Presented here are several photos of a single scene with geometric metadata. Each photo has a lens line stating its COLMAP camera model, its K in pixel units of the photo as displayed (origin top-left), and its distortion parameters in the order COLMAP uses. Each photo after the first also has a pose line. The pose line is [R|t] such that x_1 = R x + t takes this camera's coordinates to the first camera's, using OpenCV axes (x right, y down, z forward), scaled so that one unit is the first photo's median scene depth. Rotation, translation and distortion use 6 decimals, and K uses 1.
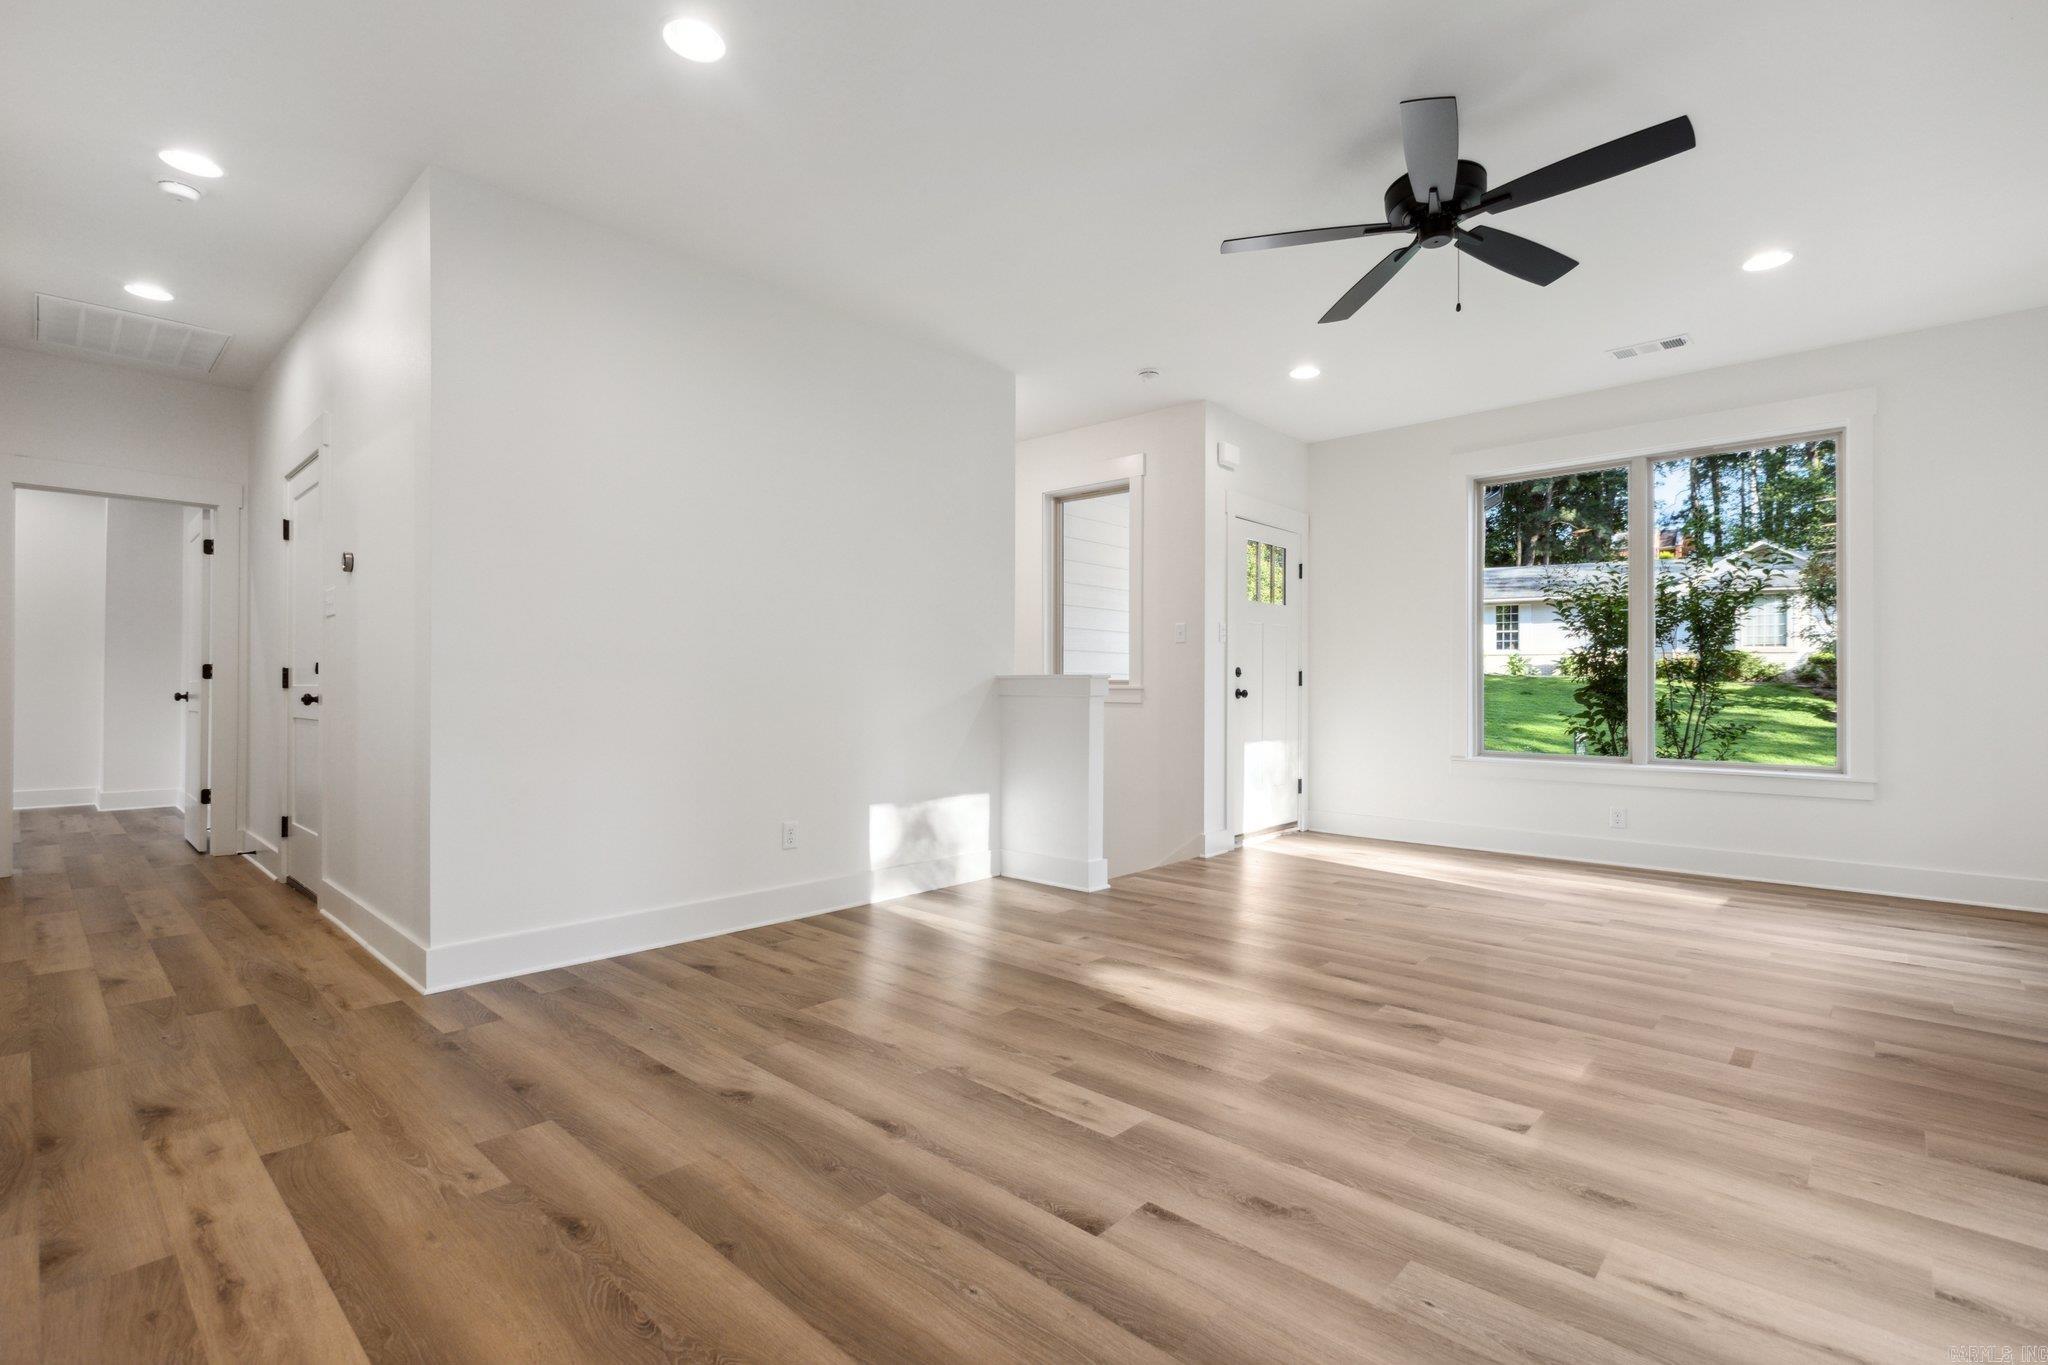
lens RADIAL K [[928.4, 0, 1024.0], [0, 928.4, 682.5], [0, 0, 1]] dist [0.002504, 0.000206]
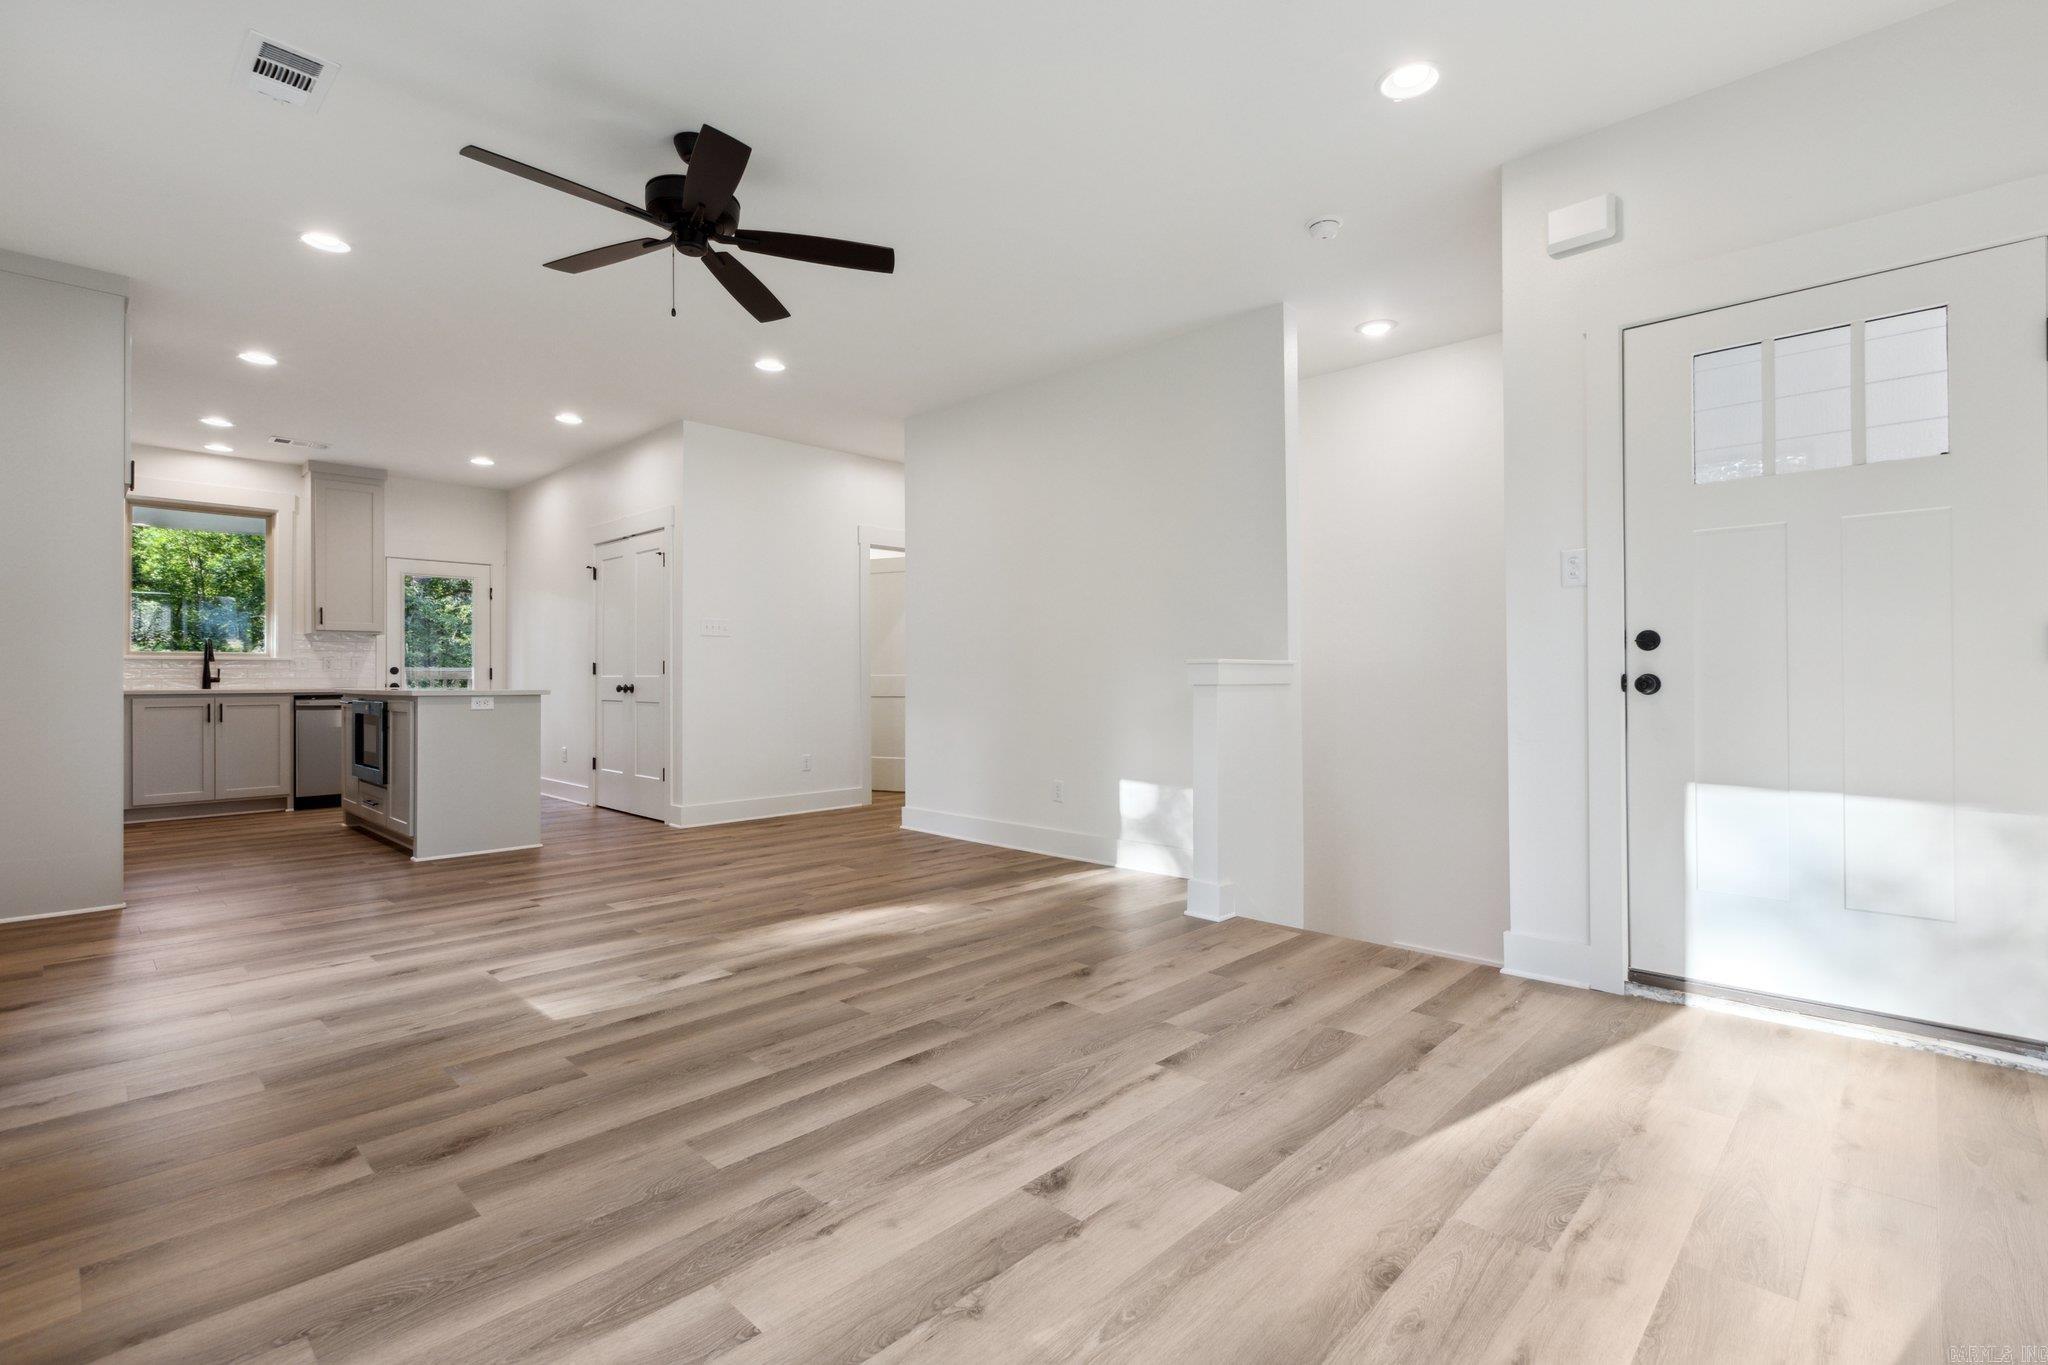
lens RADIAL K [[943.3, 0, 1024.3], [0, 943.3, 674.7], [0, 0, 1]] dist [0.007290, -0.000111]
pose [[-0.024200, -0.008446, -0.999671, 0.954573], [0.008678, 0.999925, -0.008658, 0.011557], [0.999669, -0.008884, -0.024125, 0.888978]]
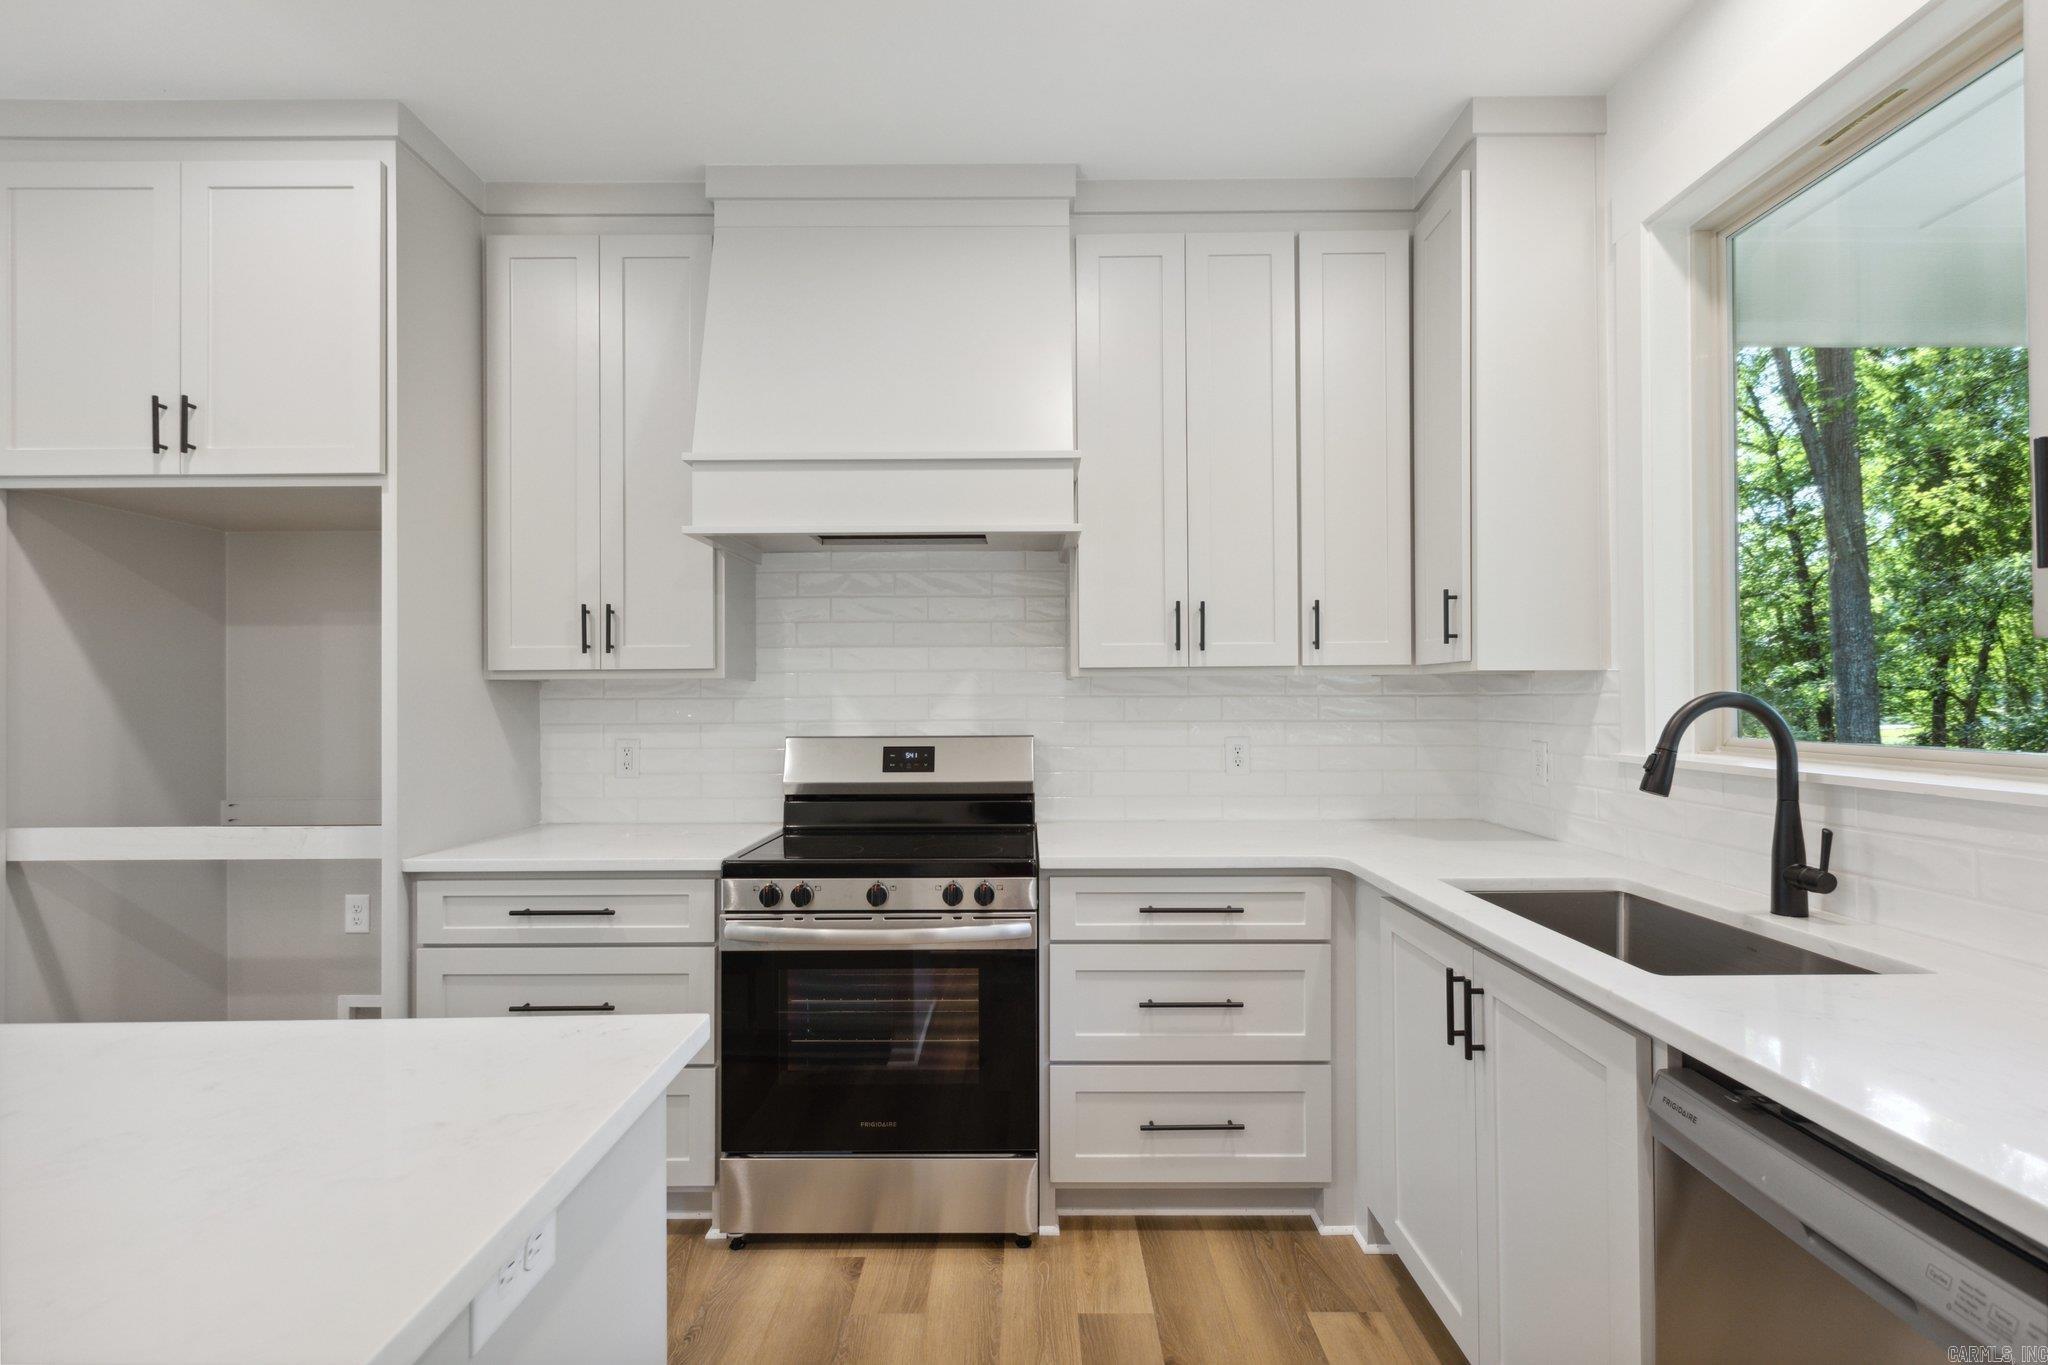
lens RADIAL K [[931.9, 0, 1025.0], [0, 931.9, 692.0], [0, 0, 1]] dist [0.003508, 0.000362]
pose [[-0.675929, 0.006642, 0.736937, -0.674657], [0.000677, 0.999965, -0.008392, -0.071418], [-0.736966, -0.005174, -0.675910, -0.070612]]
